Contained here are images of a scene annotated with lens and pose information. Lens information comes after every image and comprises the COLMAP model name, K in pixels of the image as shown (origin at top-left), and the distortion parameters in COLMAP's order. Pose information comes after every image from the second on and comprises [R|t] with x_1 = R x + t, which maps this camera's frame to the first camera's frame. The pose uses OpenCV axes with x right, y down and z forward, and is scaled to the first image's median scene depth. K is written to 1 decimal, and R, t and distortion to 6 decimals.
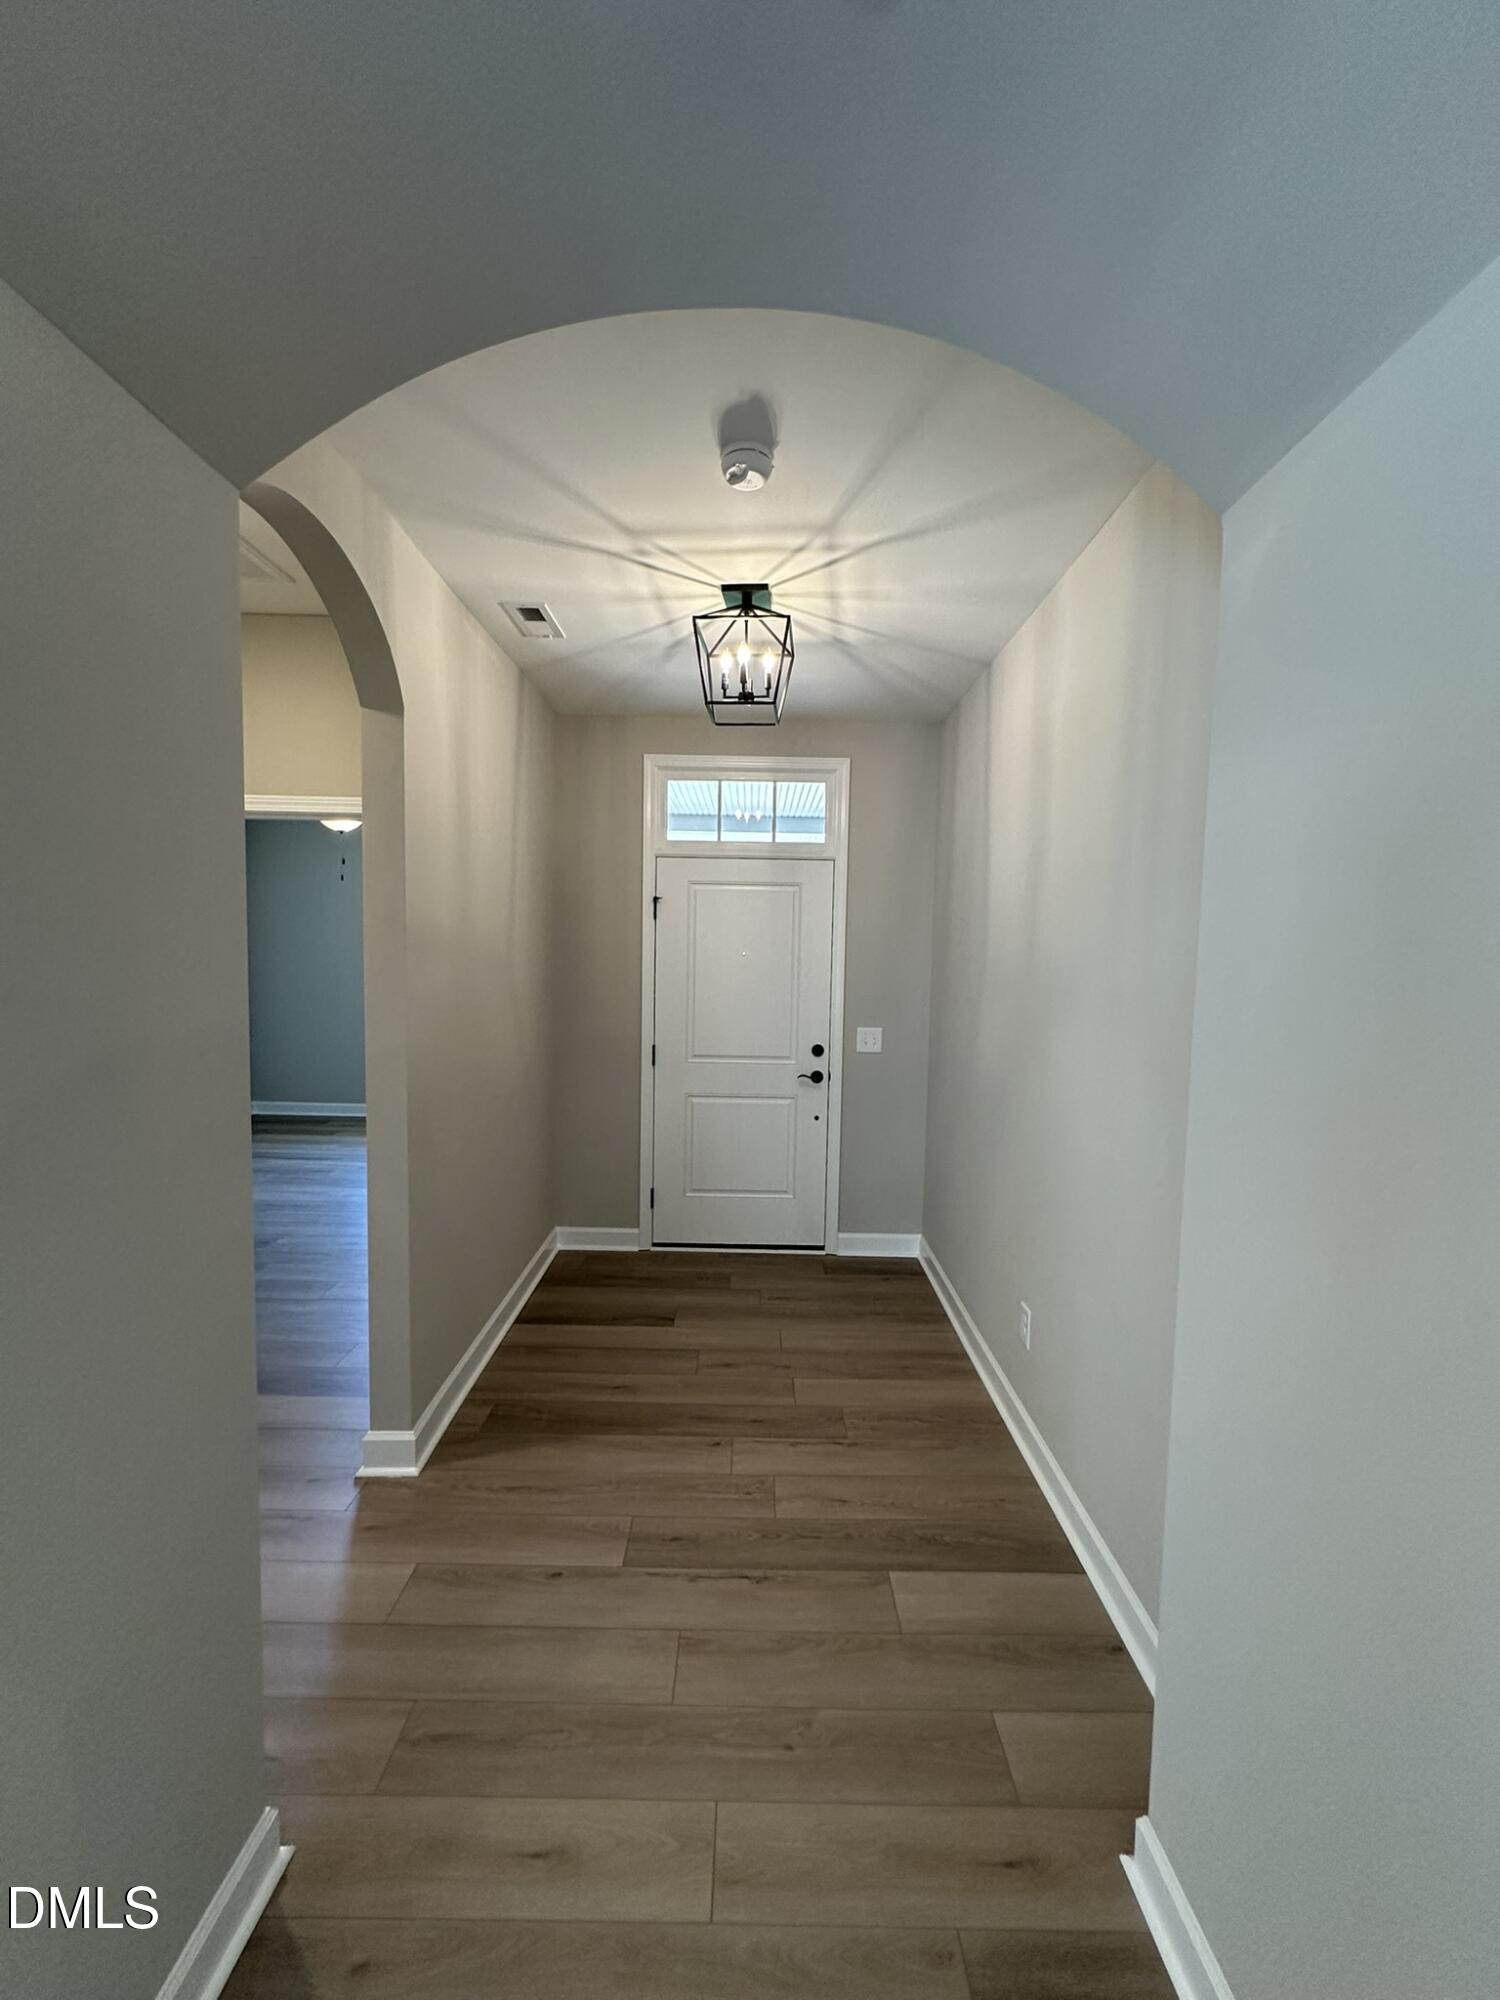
lens RADIAL K [[800.6, 0, 745.1], [0, 800.6, 1003.9], [0, 0, 1]] dist [-0.000823, -0.000236]
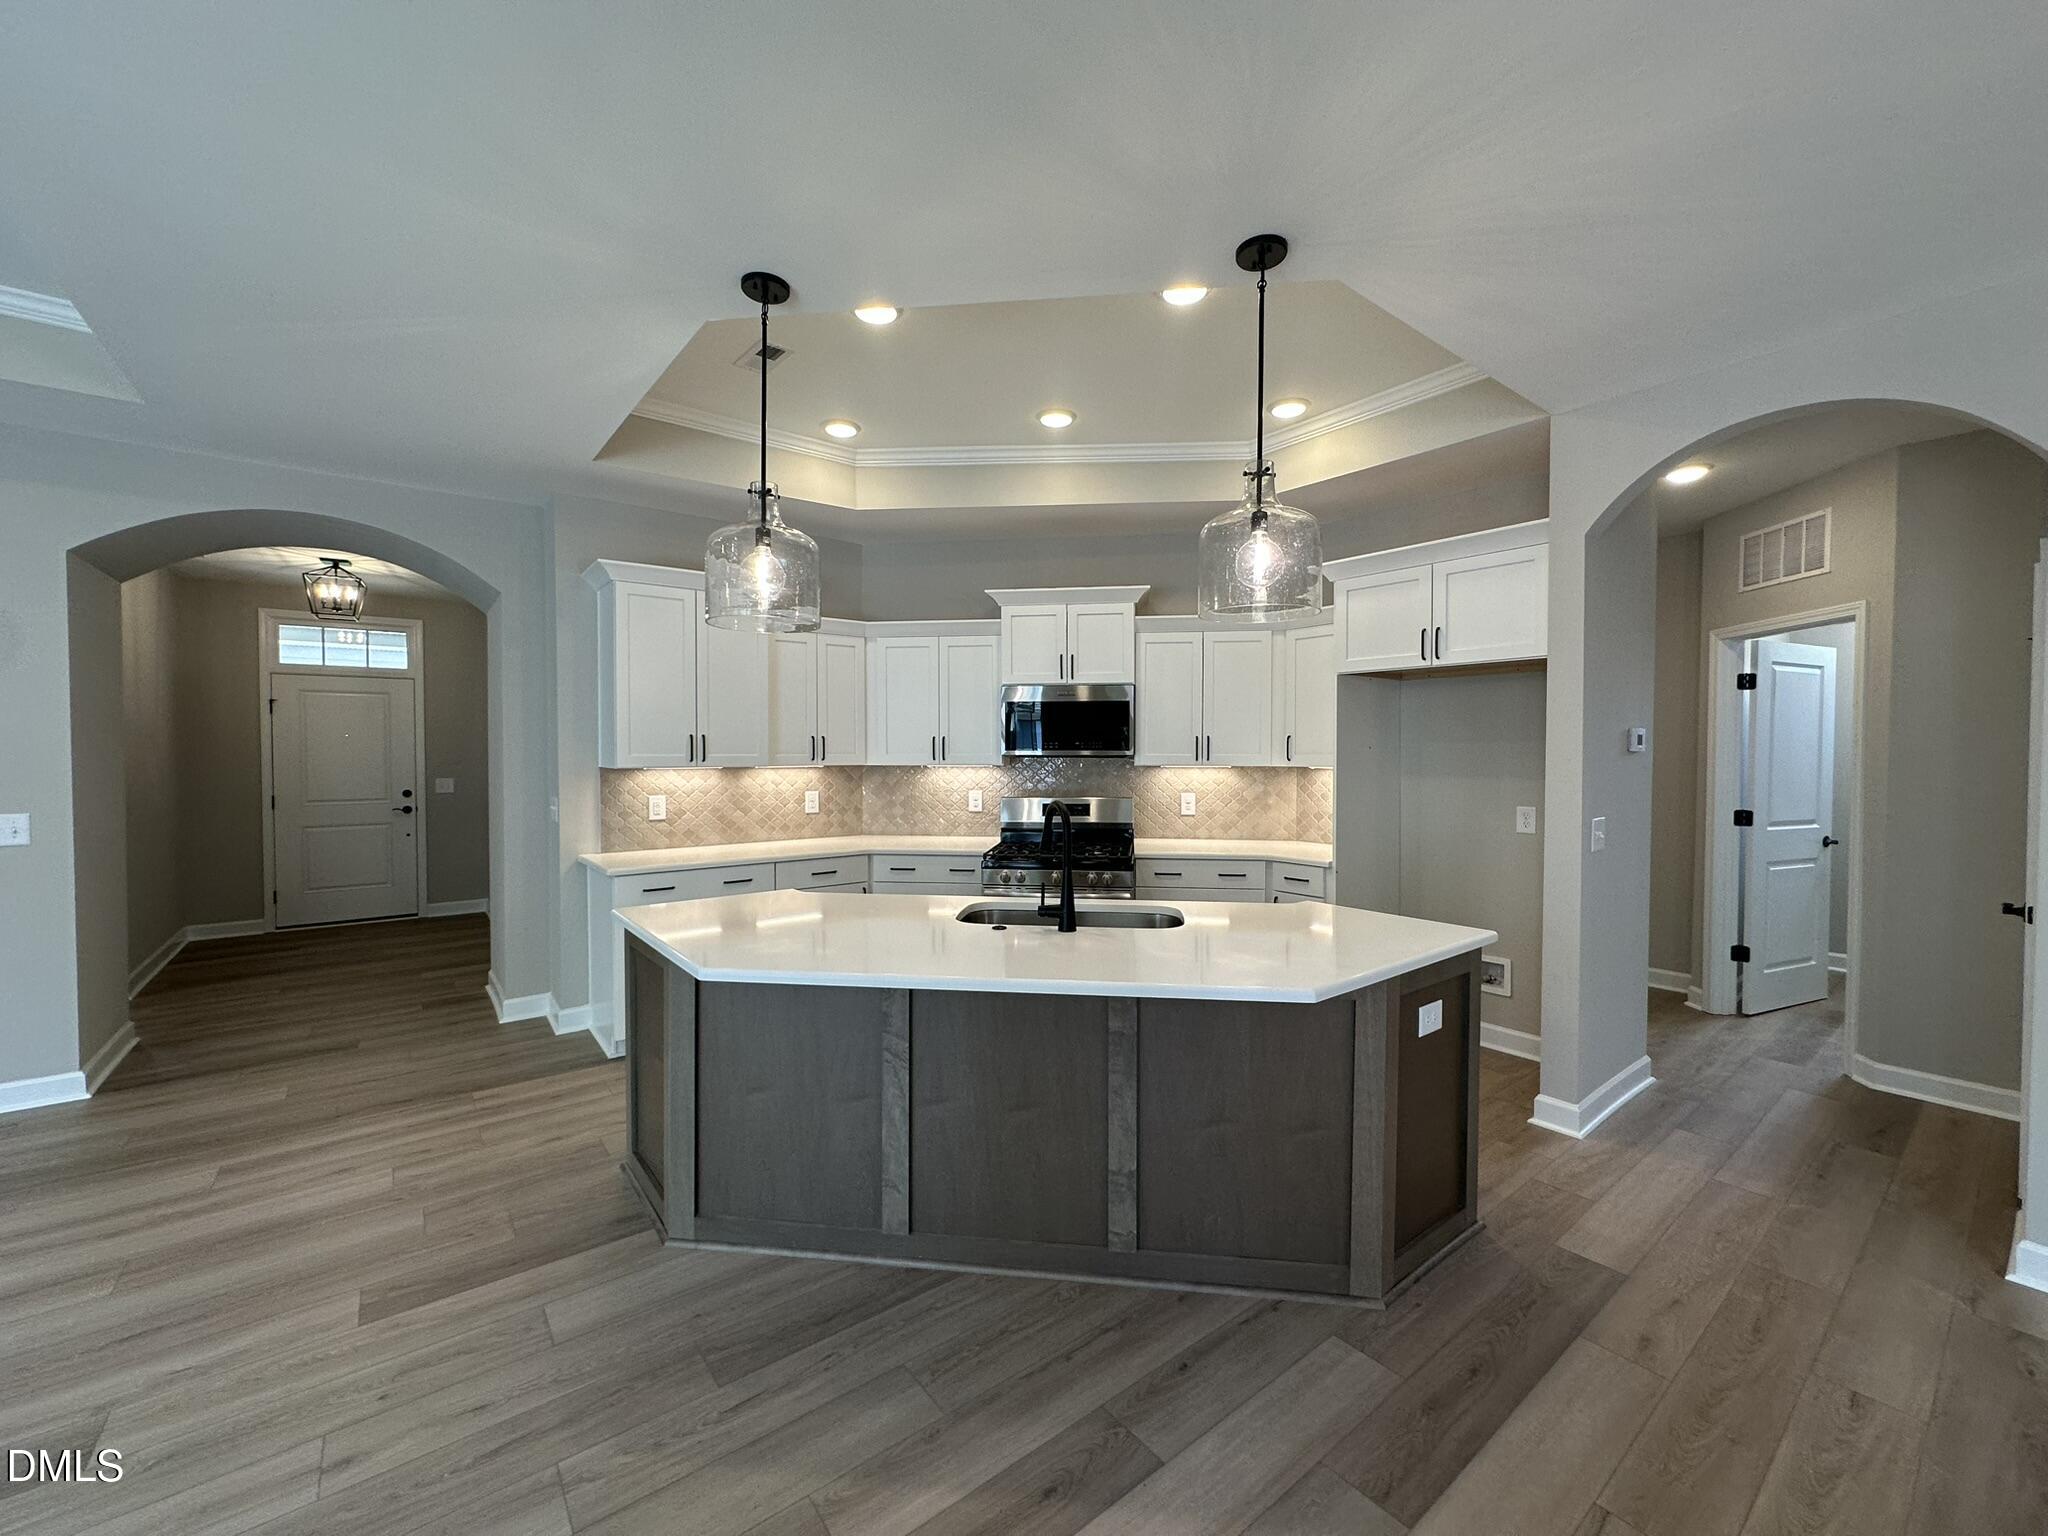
lens RADIAL K [[819.8, 0, 1022.5], [0, 819.8, 765.5], [0, 0, 1]] dist [-0.000823, -0.000236]
pose [[0.786844, -0.033162, 0.616261, 0.050449], [0.058319, 0.998082, -0.020754, 0.110245], [-0.614391, 0.052270, 0.787269, -1.117191]]
